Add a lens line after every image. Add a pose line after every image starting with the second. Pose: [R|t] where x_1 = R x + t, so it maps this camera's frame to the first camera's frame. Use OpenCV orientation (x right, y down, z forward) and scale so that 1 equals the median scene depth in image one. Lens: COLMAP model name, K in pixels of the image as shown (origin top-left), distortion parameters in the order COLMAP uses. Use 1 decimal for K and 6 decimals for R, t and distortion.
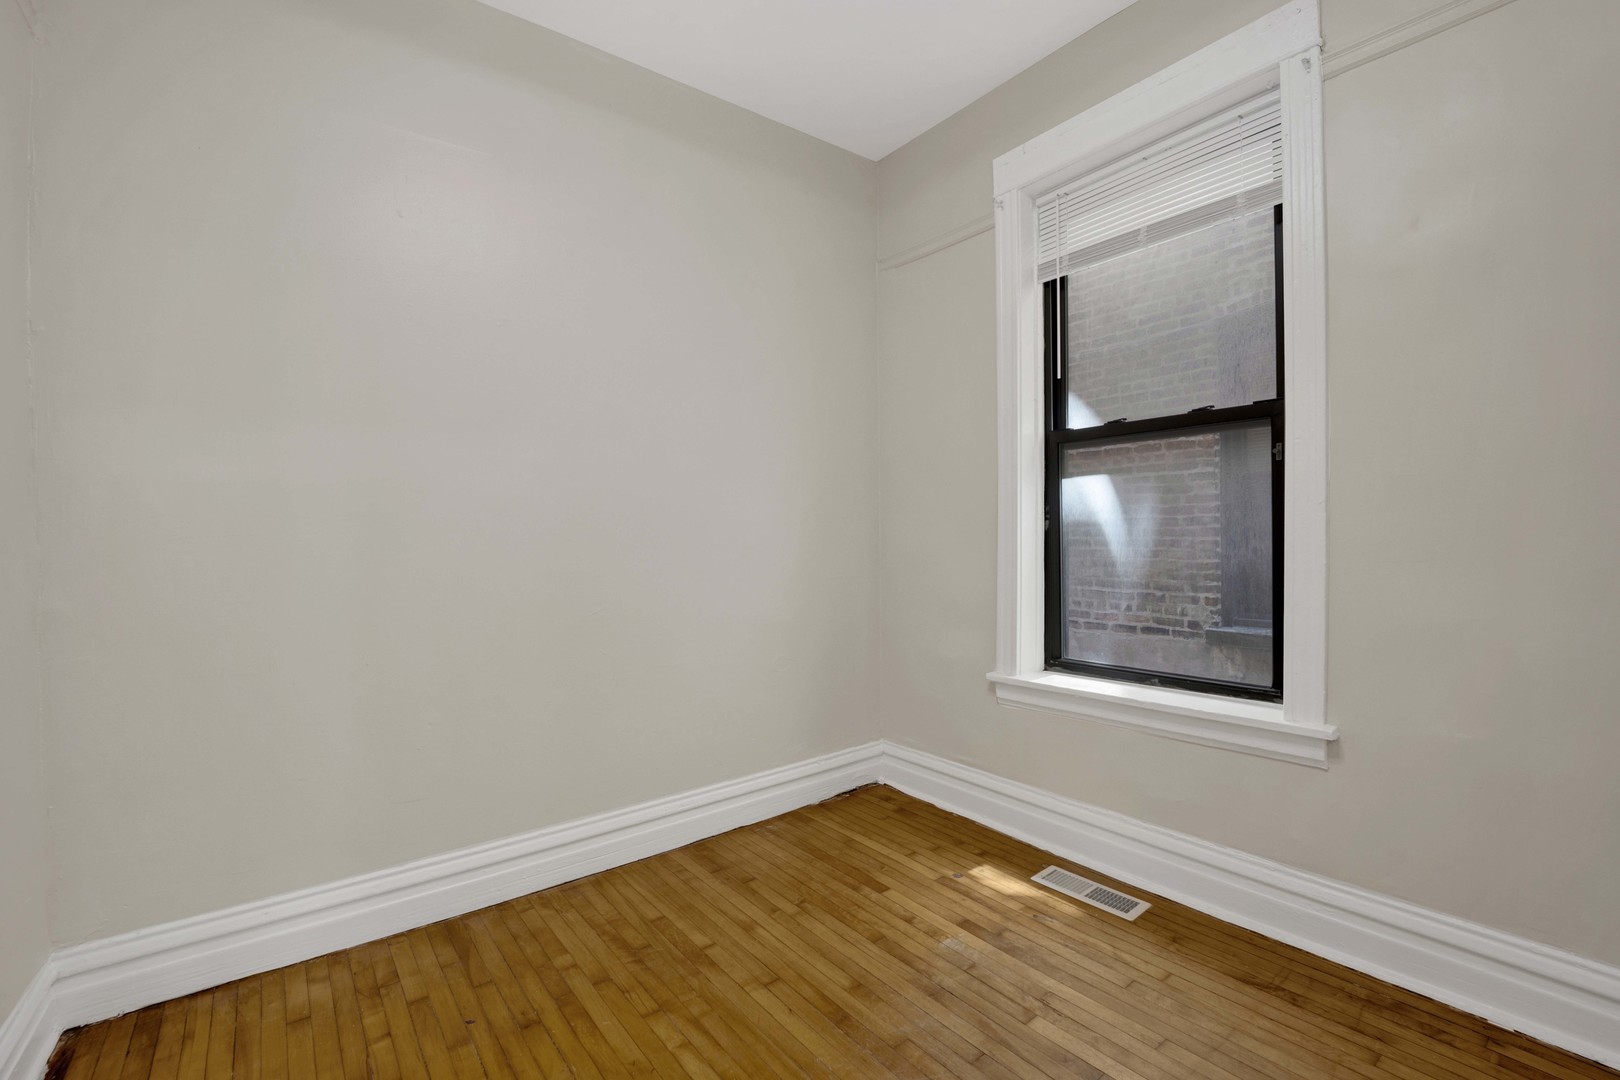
lens RADIAL K [[675.2, 0, 810.9], [0, 675.2, 541.1], [0, 0, 1]] dist [-0.017844, -0.001030]
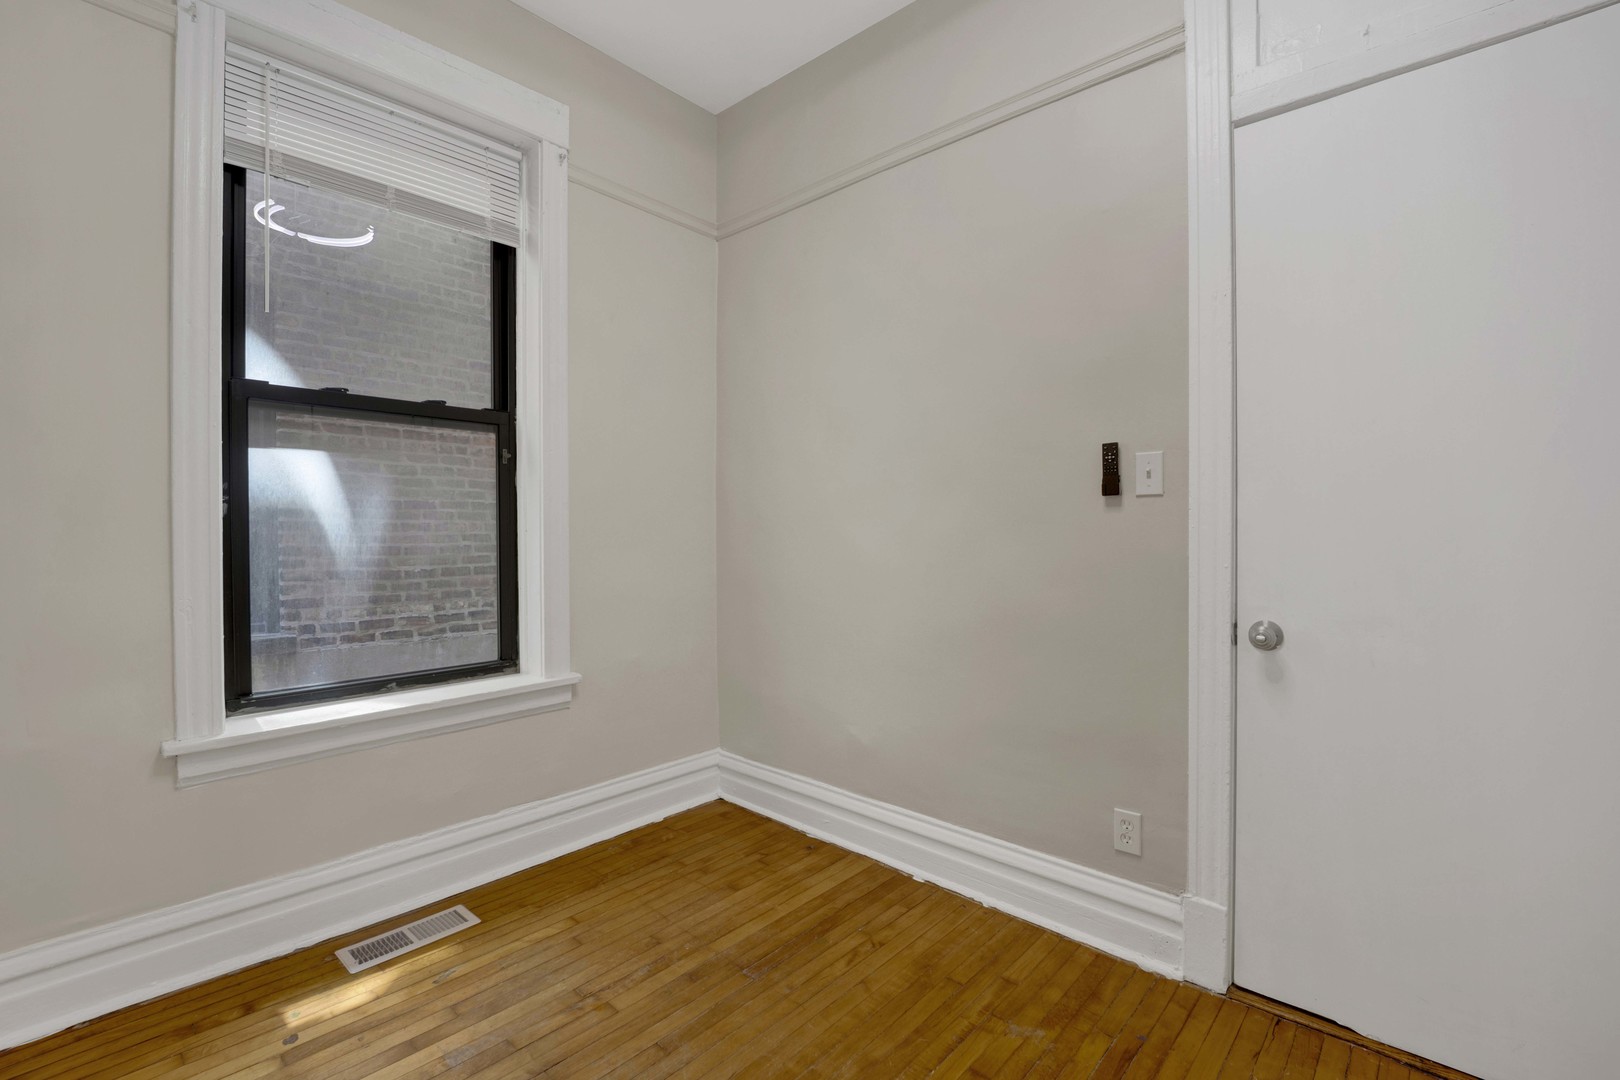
lens RADIAL K [[675.2, 0, 807.4], [0, 675.2, 535.7], [0, 0, 1]] dist [-0.017844, -0.001030]
pose [[-0.133176, -0.000095, 0.991092, -0.472458], [0.001568, 0.999999, 0.000307, 0.003668], [-0.991091, 0.001595, -0.133176, 0.560947]]
